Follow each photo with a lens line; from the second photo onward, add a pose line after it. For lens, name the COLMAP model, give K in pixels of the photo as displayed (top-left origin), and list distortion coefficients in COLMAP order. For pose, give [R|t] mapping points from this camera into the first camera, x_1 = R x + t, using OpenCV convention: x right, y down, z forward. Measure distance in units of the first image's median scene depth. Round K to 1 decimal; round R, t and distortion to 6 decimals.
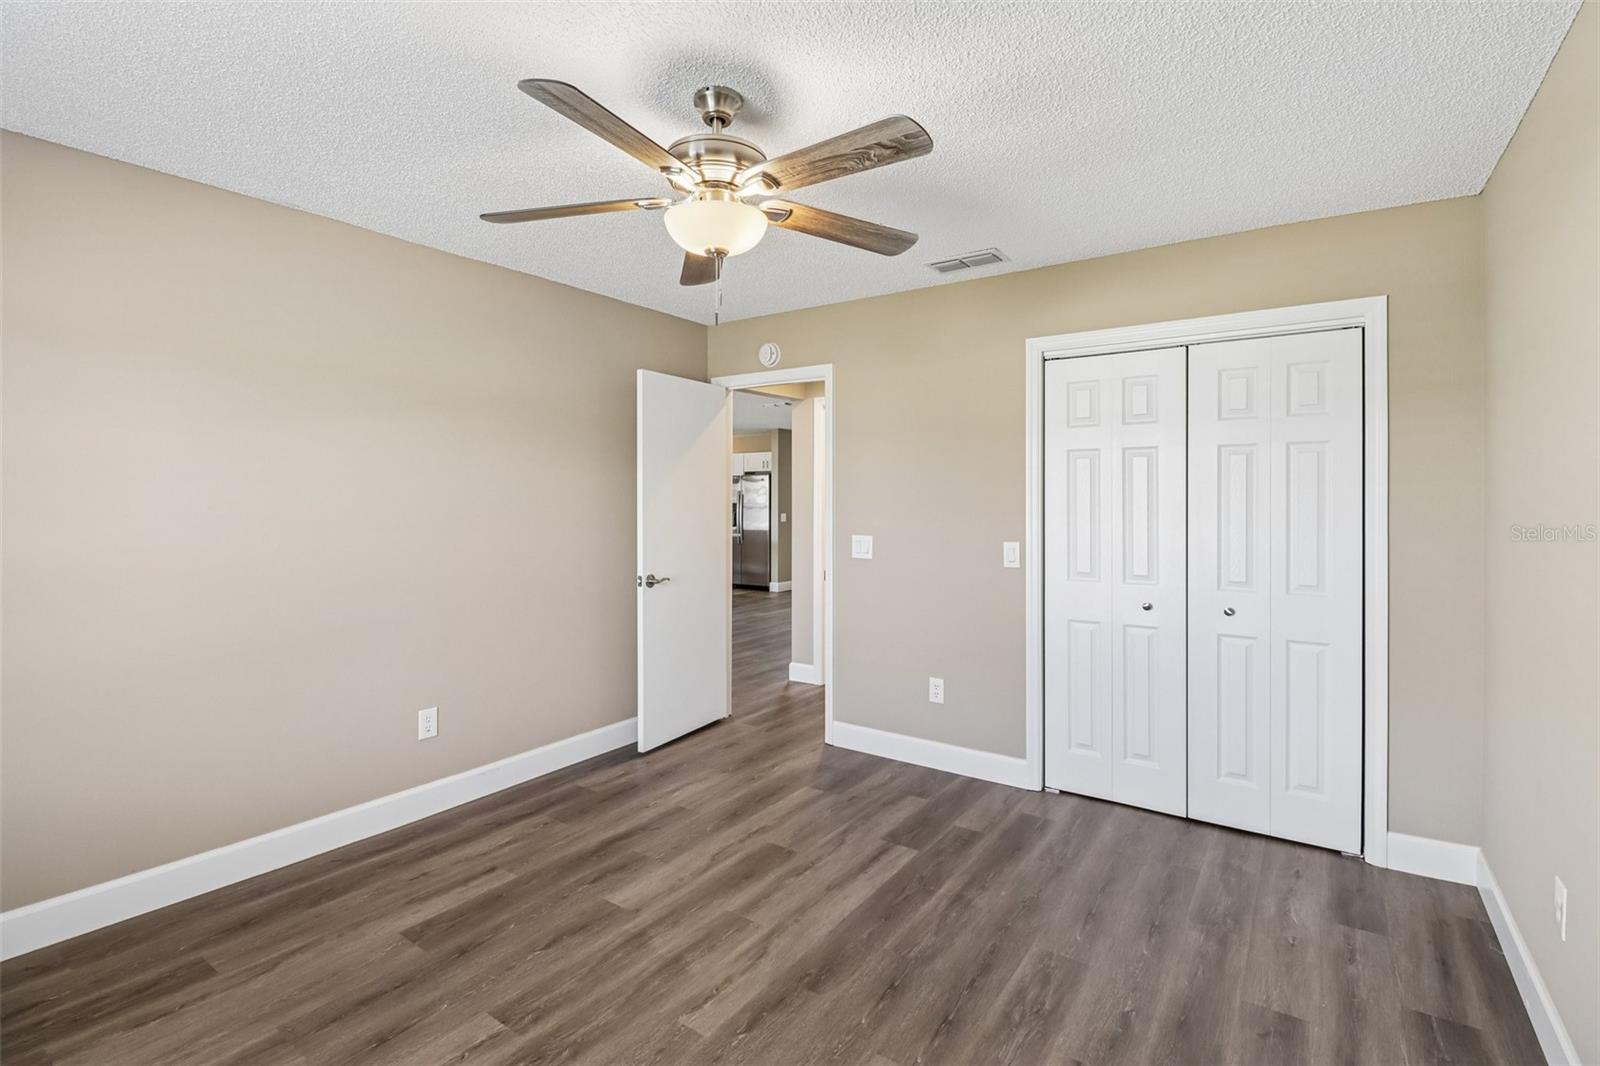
lens RADIAL K [[739.9, 0, 801.1], [0, 739.9, 497.9], [0, 0, 1]] dist [0.000216, -0.010905]
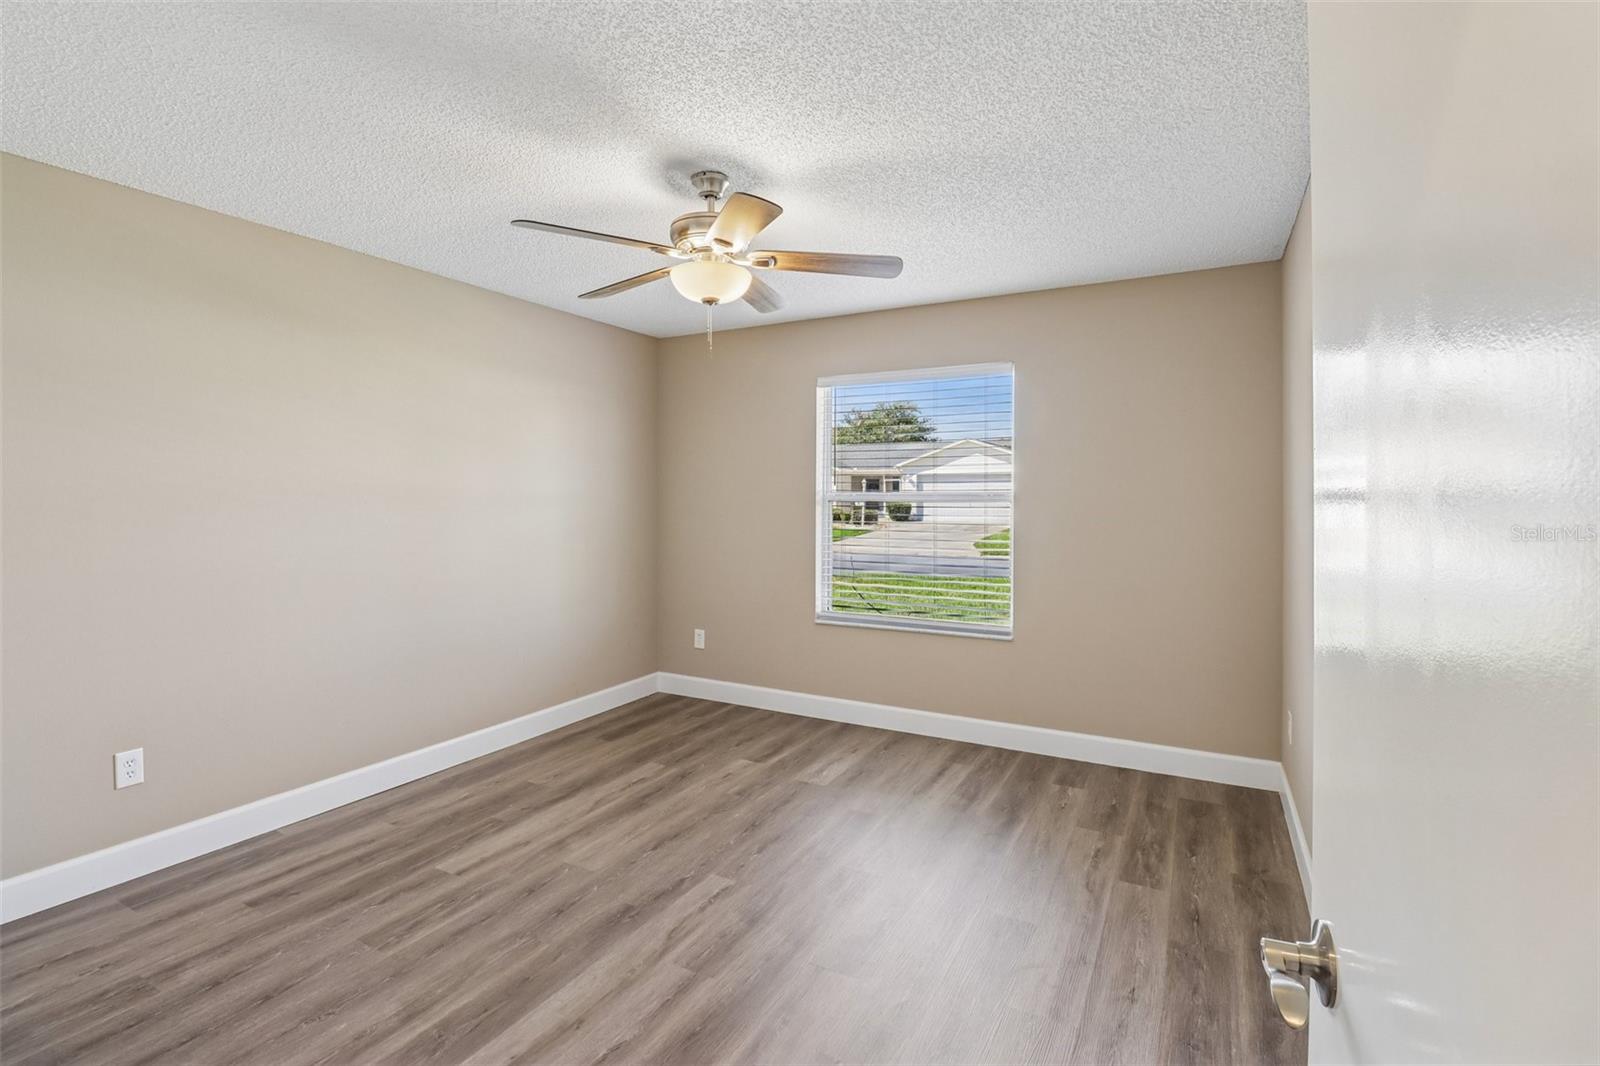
lens RADIAL K [[739.9, 0, 801.1], [0, 739.9, 497.9], [0, 0, 1]] dist [0.000216, -0.010905]
pose [[-0.993621, -0.003103, -0.112726, -0.115319], [-0.003305, 0.999993, 0.001601, 0.003652], [0.112720, 0.001963, -0.993625, 2.085303]]
